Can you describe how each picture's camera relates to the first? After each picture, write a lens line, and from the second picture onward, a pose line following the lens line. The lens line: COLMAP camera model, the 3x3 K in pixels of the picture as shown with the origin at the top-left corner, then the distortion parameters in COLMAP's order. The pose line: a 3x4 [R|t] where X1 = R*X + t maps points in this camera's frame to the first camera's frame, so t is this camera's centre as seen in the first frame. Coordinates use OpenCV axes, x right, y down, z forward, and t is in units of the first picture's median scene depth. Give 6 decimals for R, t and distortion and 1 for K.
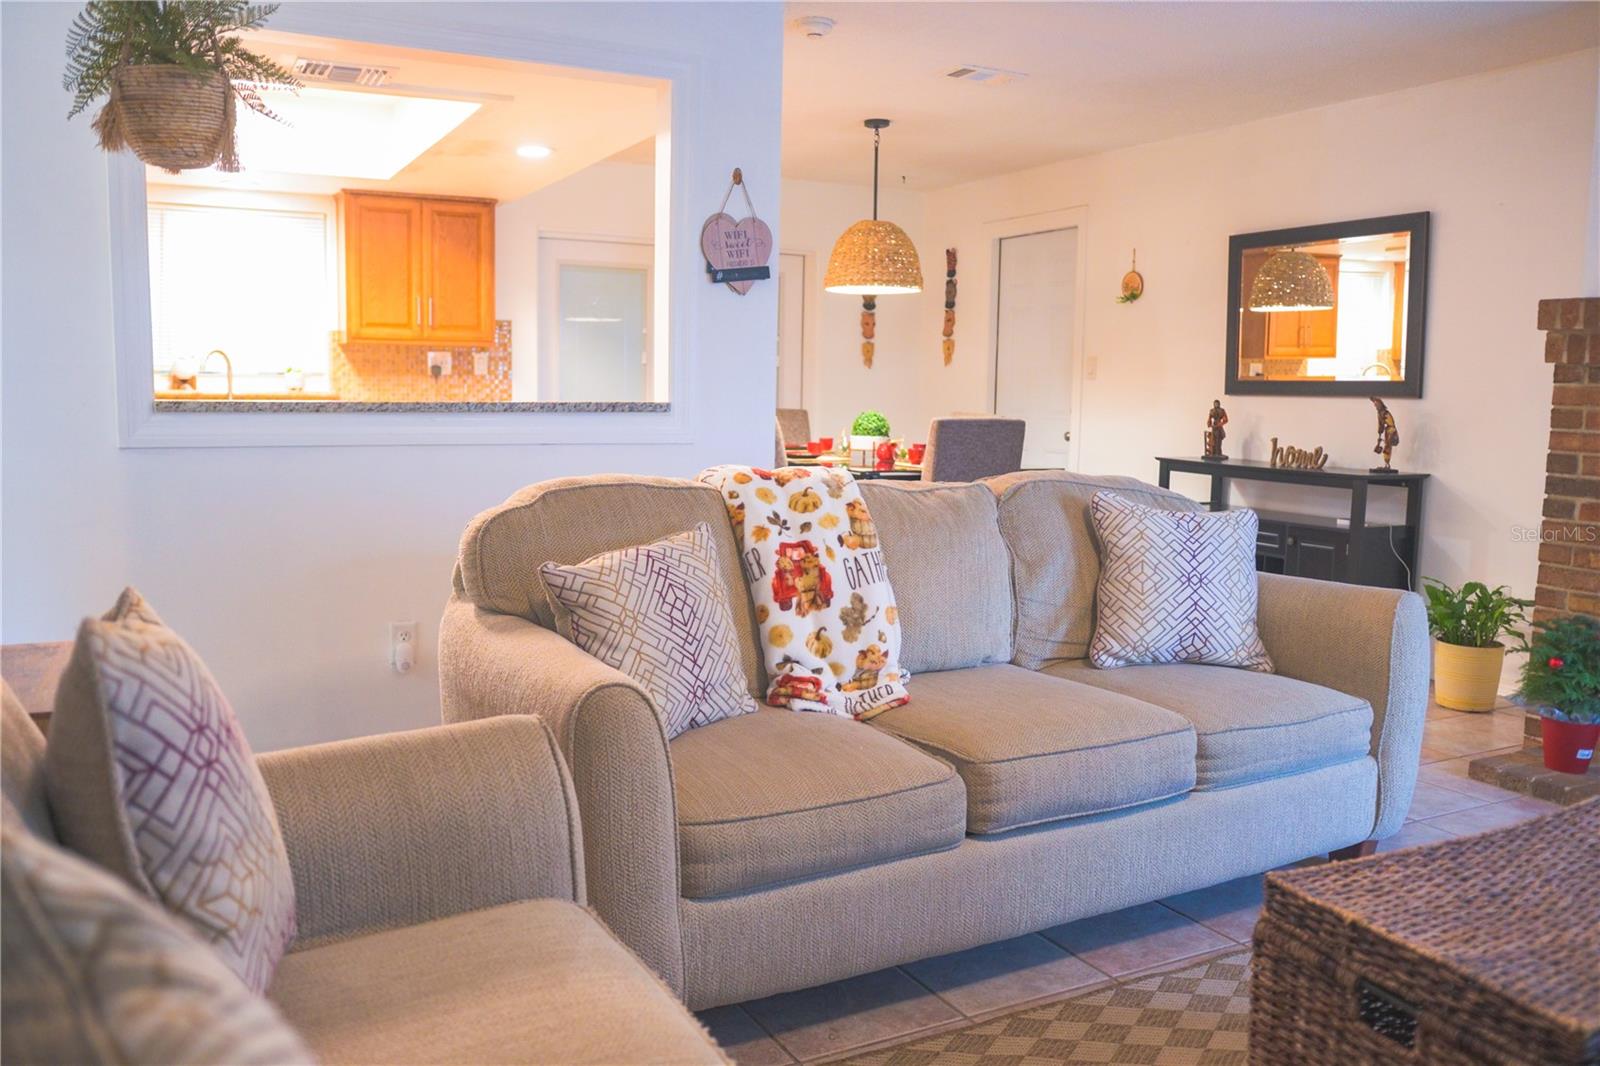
lens RADIAL K [[1272.1, 0, 800.6], [0, 1272.1, 536.3], [0, 0, 1]] dist [-0.093611, 0.080579]
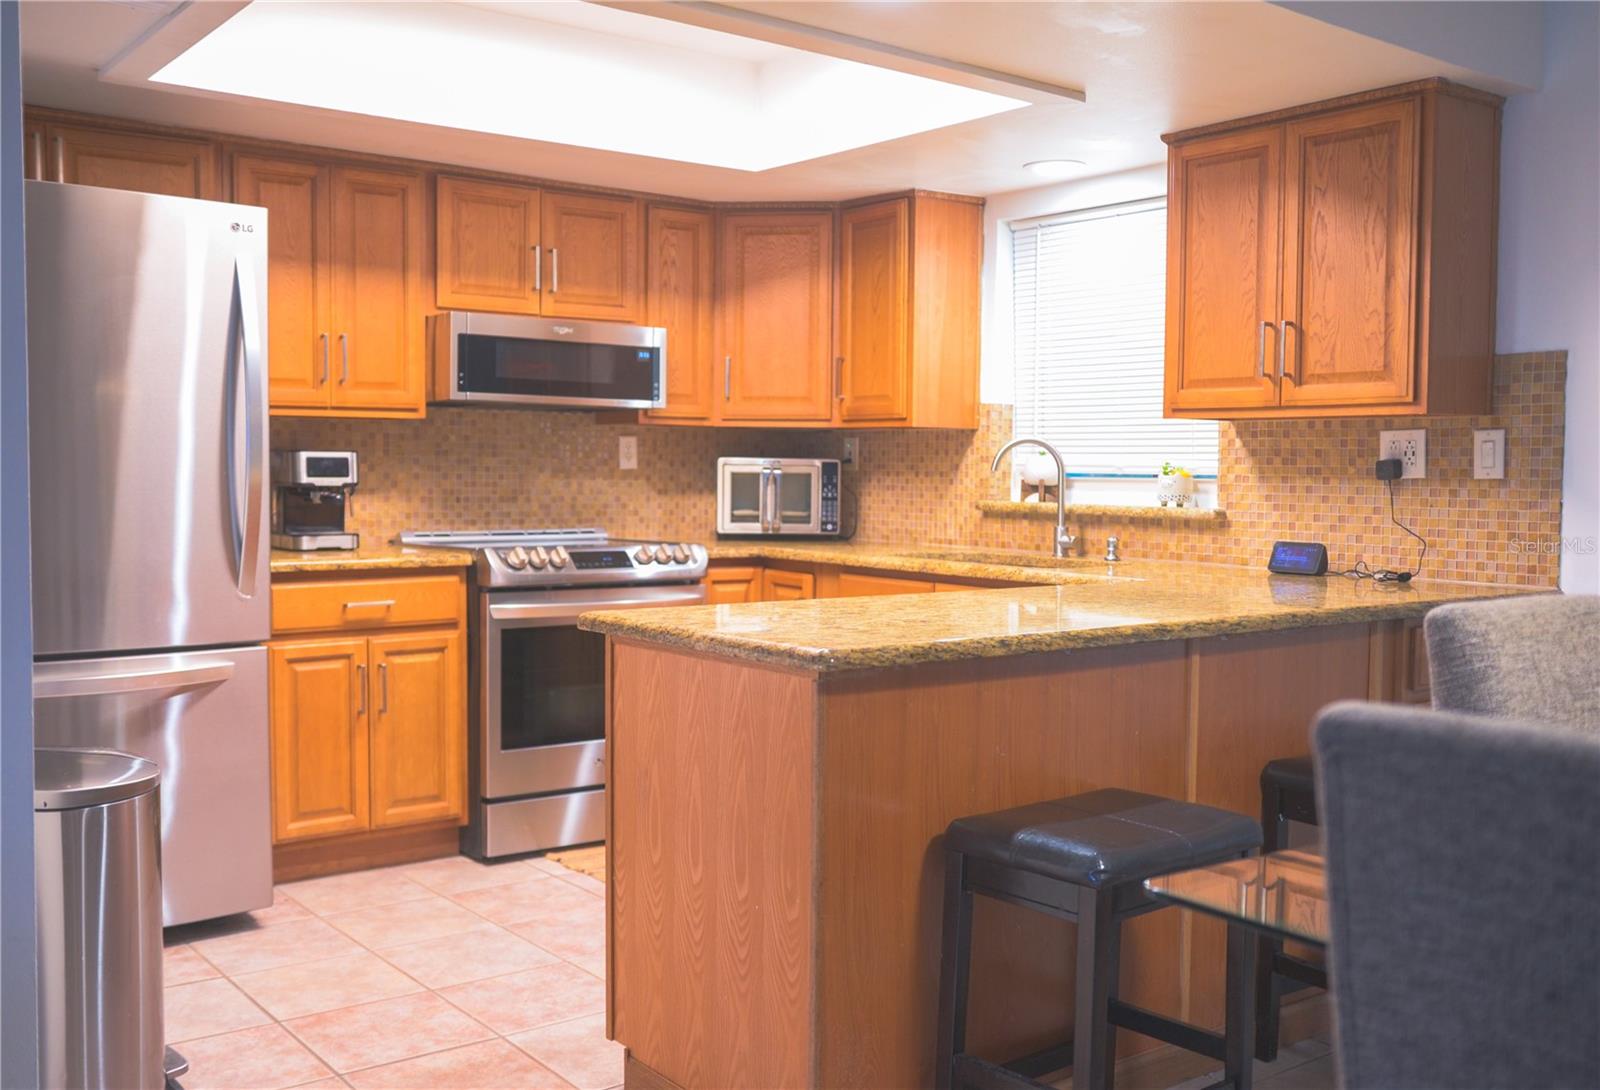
lens RADIAL K [[1533.1, 0, 785.1], [0, 1533.1, 550.3], [0, 0, 1]] dist [-0.065668, 0.146182]
pose [[0.154054, 0.039676, -0.987265, 0.263647], [-0.123514, 0.992129, 0.020599, -0.091975], [0.980312, 0.118768, 0.157742, 0.746492]]
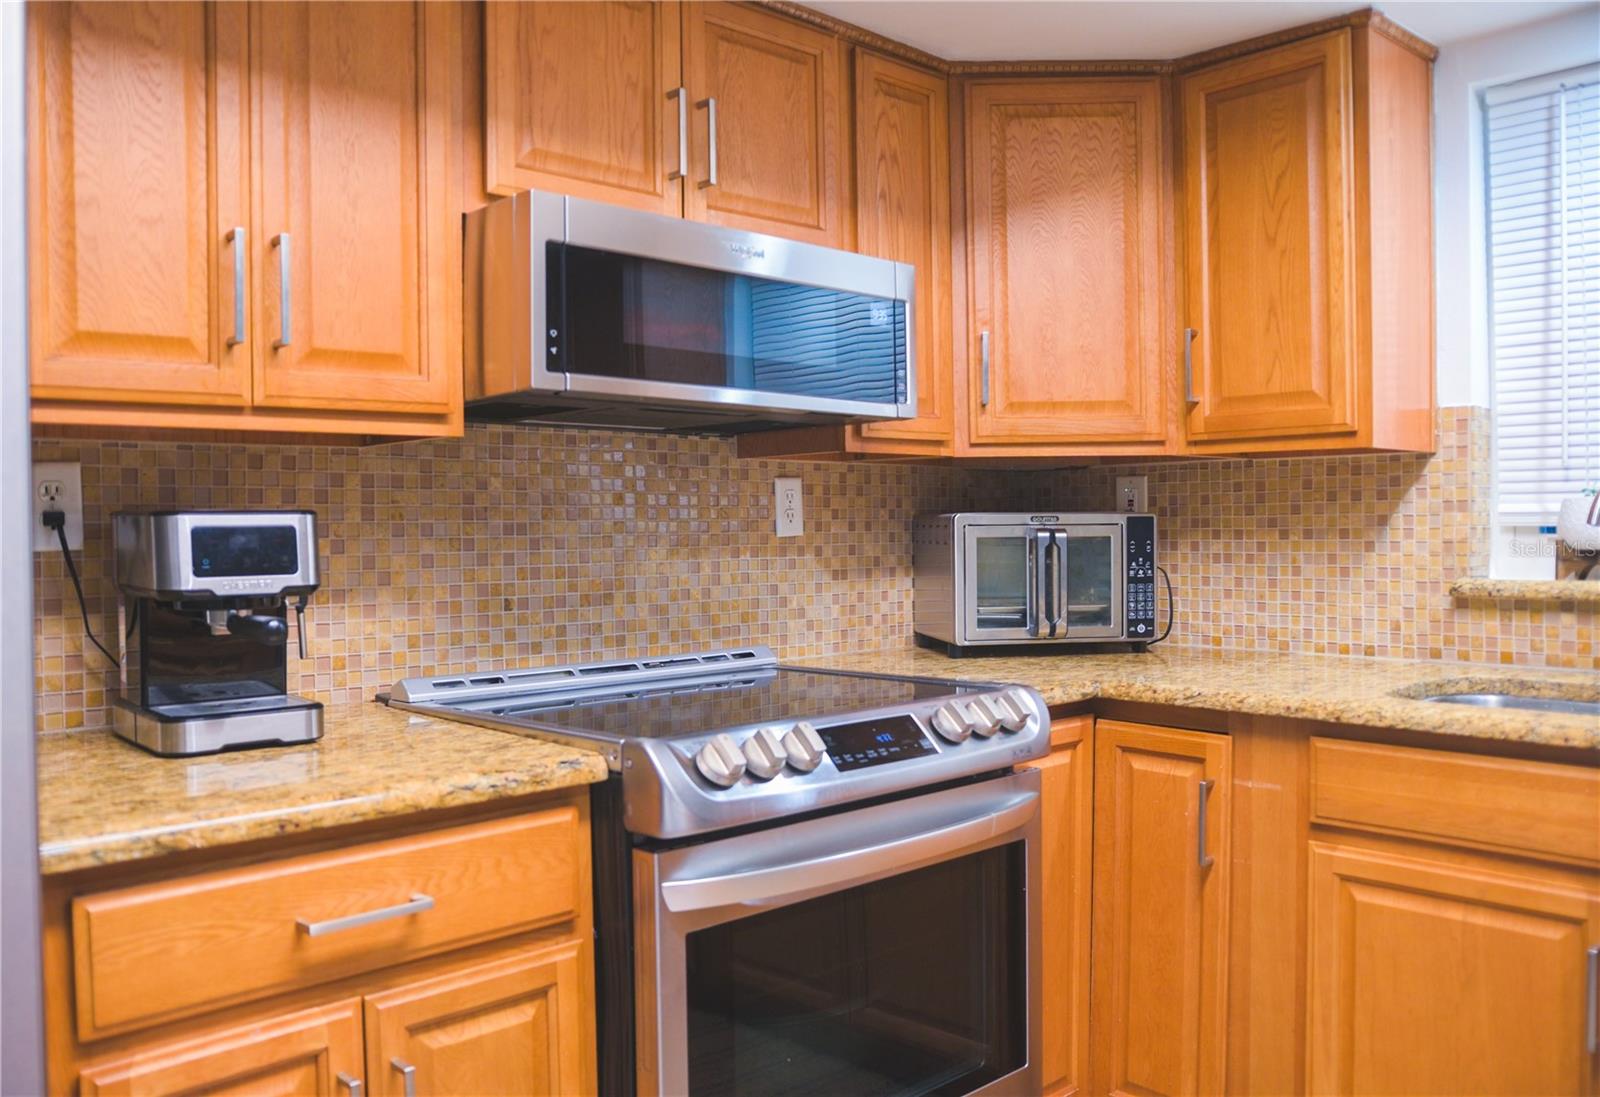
lens RADIAL K [[1294.8, 0, 768.0], [0, 1294.8, 545.9], [0, 0, 1]] dist [-0.096909, 0.082838]
pose [[0.249713, -0.003853, -0.968312, -0.204736], [-0.097639, 0.994795, -0.029138, -0.093017], [0.963385, 0.101821, 0.248037, 0.681607]]
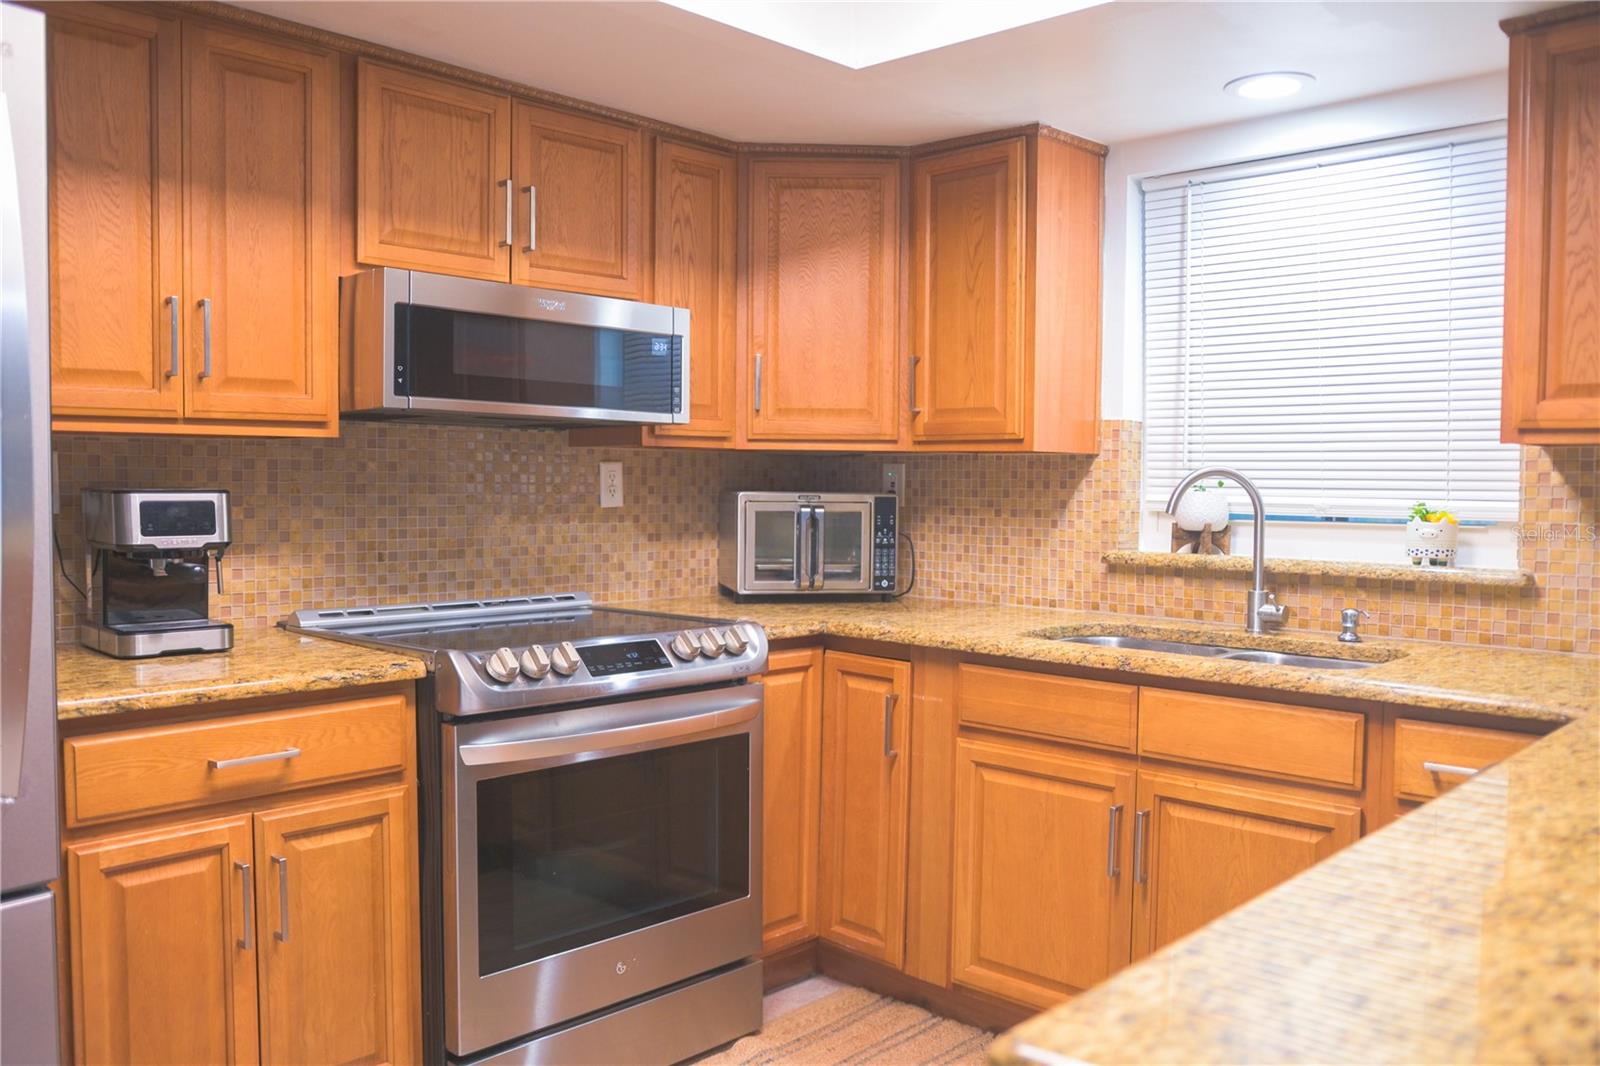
lens RADIAL K [[1280.3, 0, 795.9], [0, 1280.3, 537.9], [0, 0, 1]] dist [-0.092778, 0.081412]
pose [[0.308660, 0.029931, -0.950701, -0.079492], [-0.115204, 0.993323, -0.006130, -0.101736], [0.944170, 0.111416, 0.310048, 0.700467]]
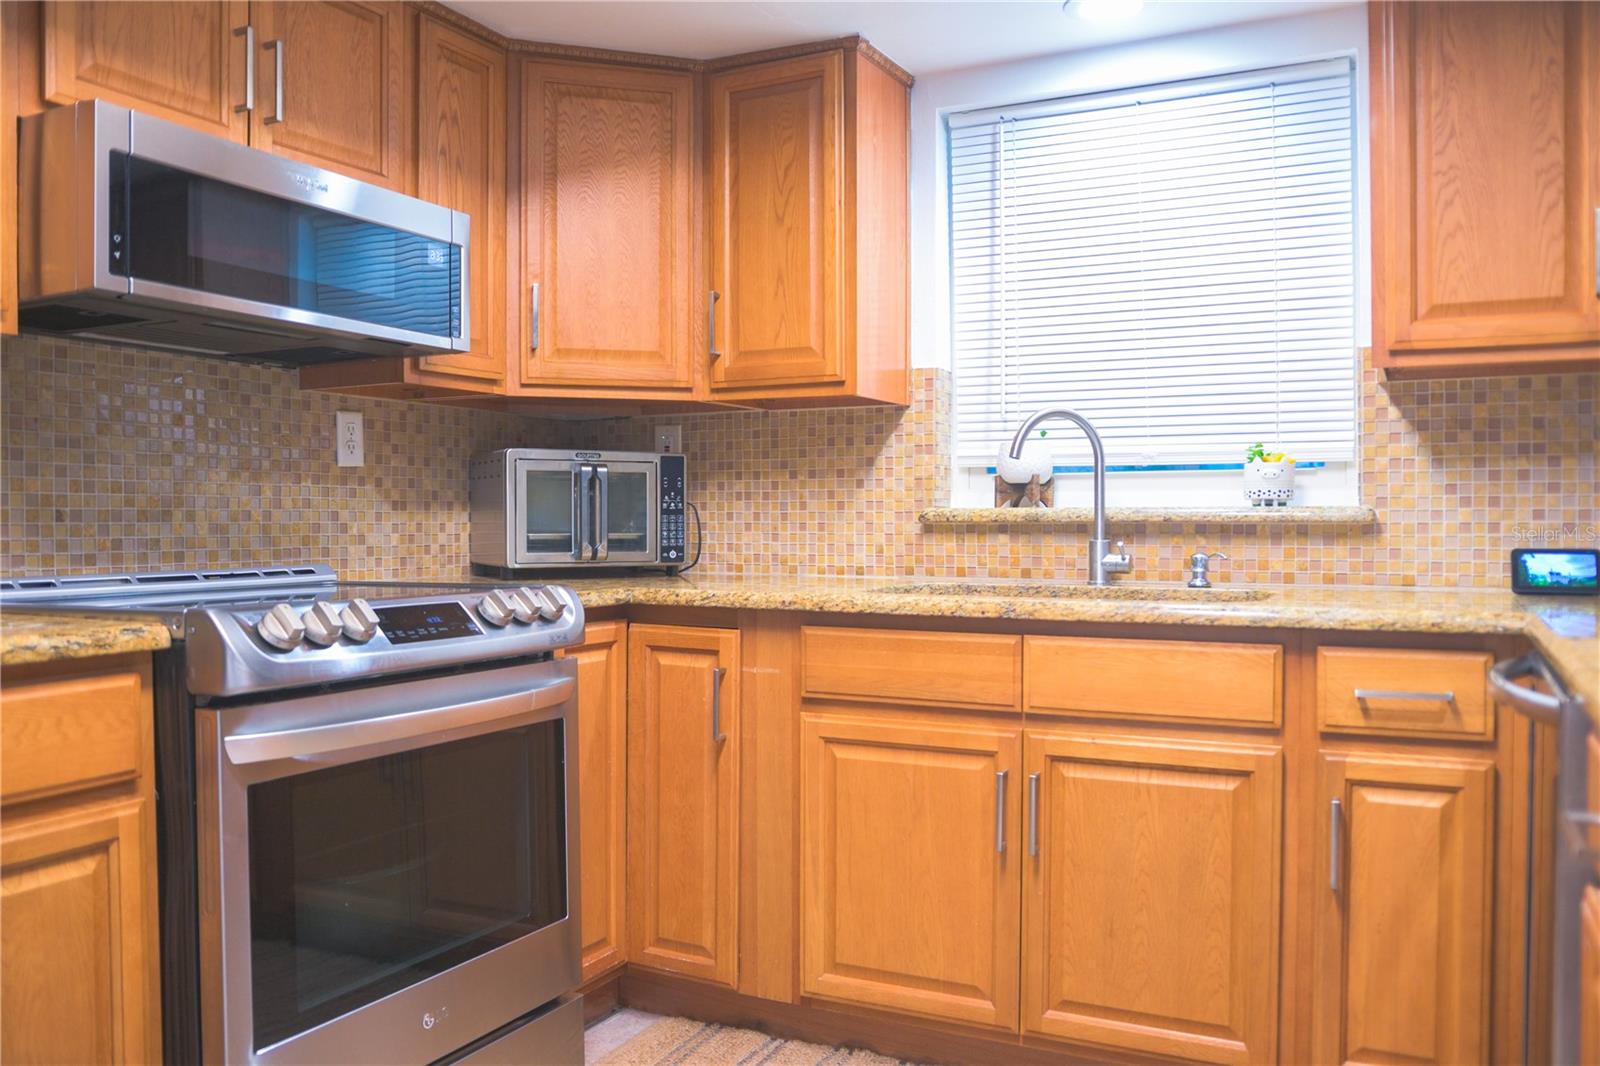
lens RADIAL K [[1272.1, 0, 800.6], [0, 1272.1, 536.3], [0, 0, 1]] dist [-0.093611, 0.080579]
pose [[0.571218, -0.005365, -0.820781, -0.164797], [-0.084951, 0.994222, -0.065620, -0.070064], [0.816391, 0.107209, 0.567461, 0.675203]]
